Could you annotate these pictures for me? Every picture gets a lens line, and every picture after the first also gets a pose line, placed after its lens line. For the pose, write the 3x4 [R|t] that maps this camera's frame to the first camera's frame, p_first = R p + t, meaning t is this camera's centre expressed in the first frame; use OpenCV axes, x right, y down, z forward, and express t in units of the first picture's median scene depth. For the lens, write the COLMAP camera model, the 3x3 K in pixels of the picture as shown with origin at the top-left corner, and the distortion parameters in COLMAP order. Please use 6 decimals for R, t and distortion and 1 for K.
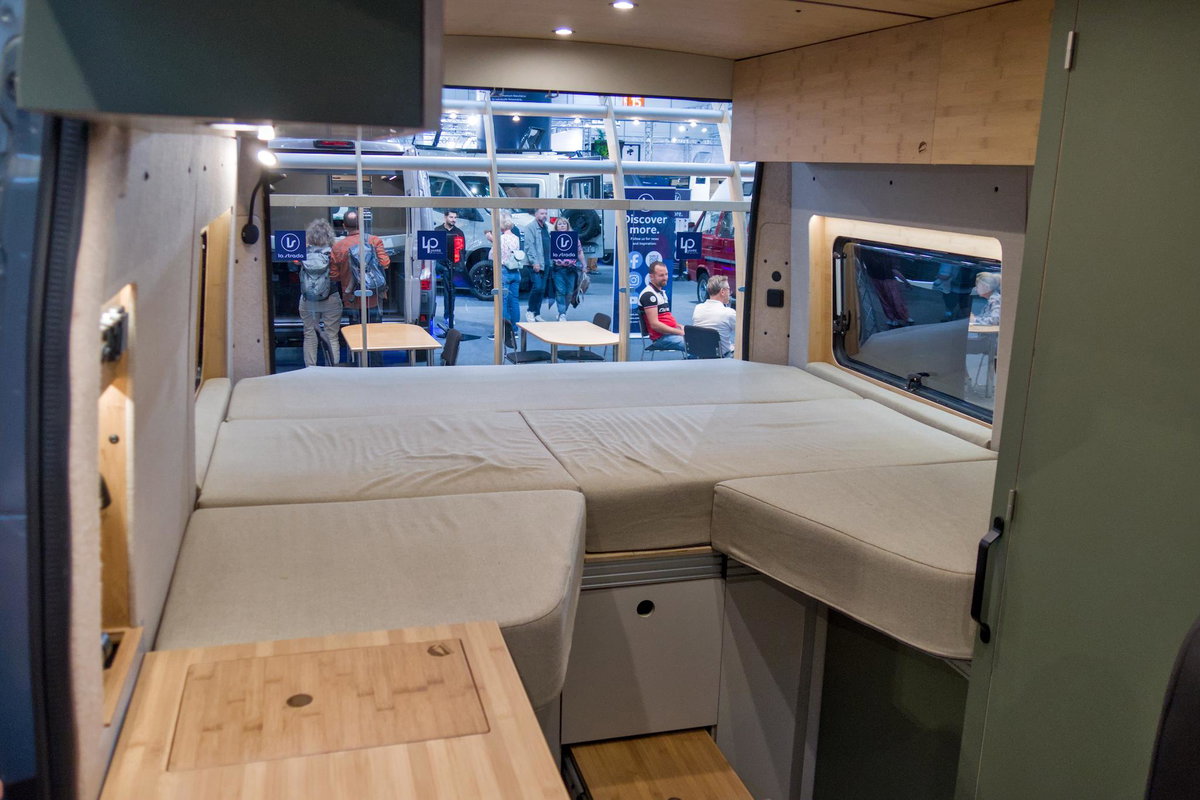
lens RADIAL K [[1005.5, 0, 608.4], [0, 1005.5, 399.6], [0, 0, 1]] dist [-0.049257, 0.043756]
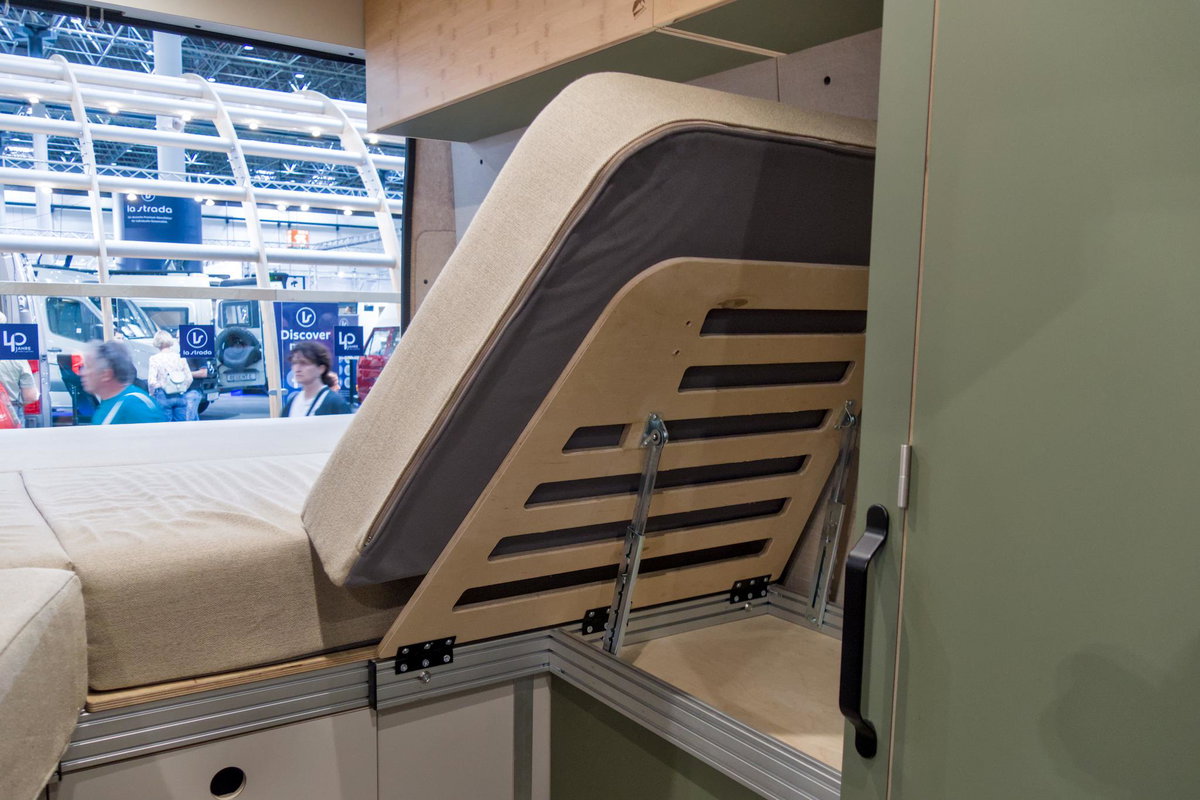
lens RADIAL K [[1005.5, 0, 608.4], [0, 1005.5, 399.6], [0, 0, 1]] dist [-0.049257, 0.043756]
pose [[0.948540, -0.045447, 0.313378, 0.064330], [0.085372, 0.989705, -0.114875, 0.072625], [-0.304931, 0.135717, 0.942655, 0.357641]]
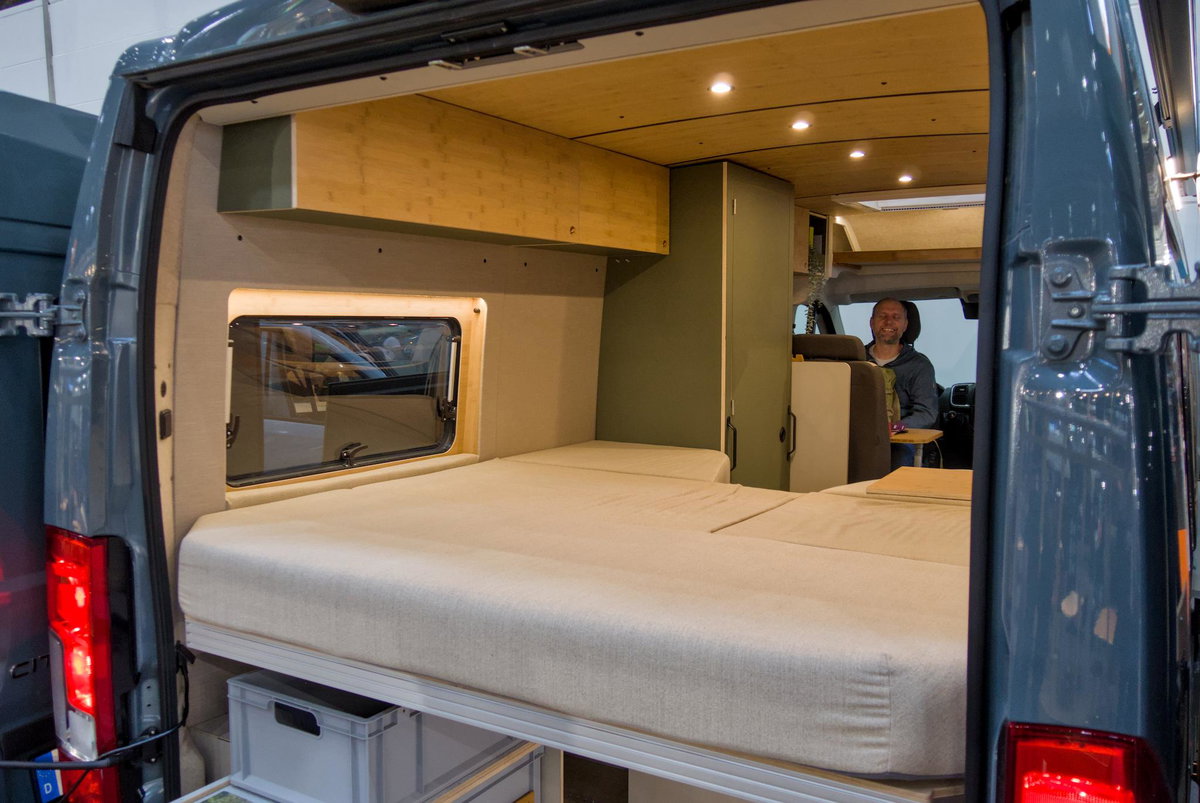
lens RADIAL K [[1005.5, 0, 608.4], [0, 1005.5, 401.1], [0, 0, 1]] dist [-0.049257, 0.043756]
pose [[-0.678781, -0.093098, 0.728416, -0.649234], [0.139585, 0.957489, 0.252450, -0.322664], [-0.720953, 0.273034, -0.636930, 1.664244]]
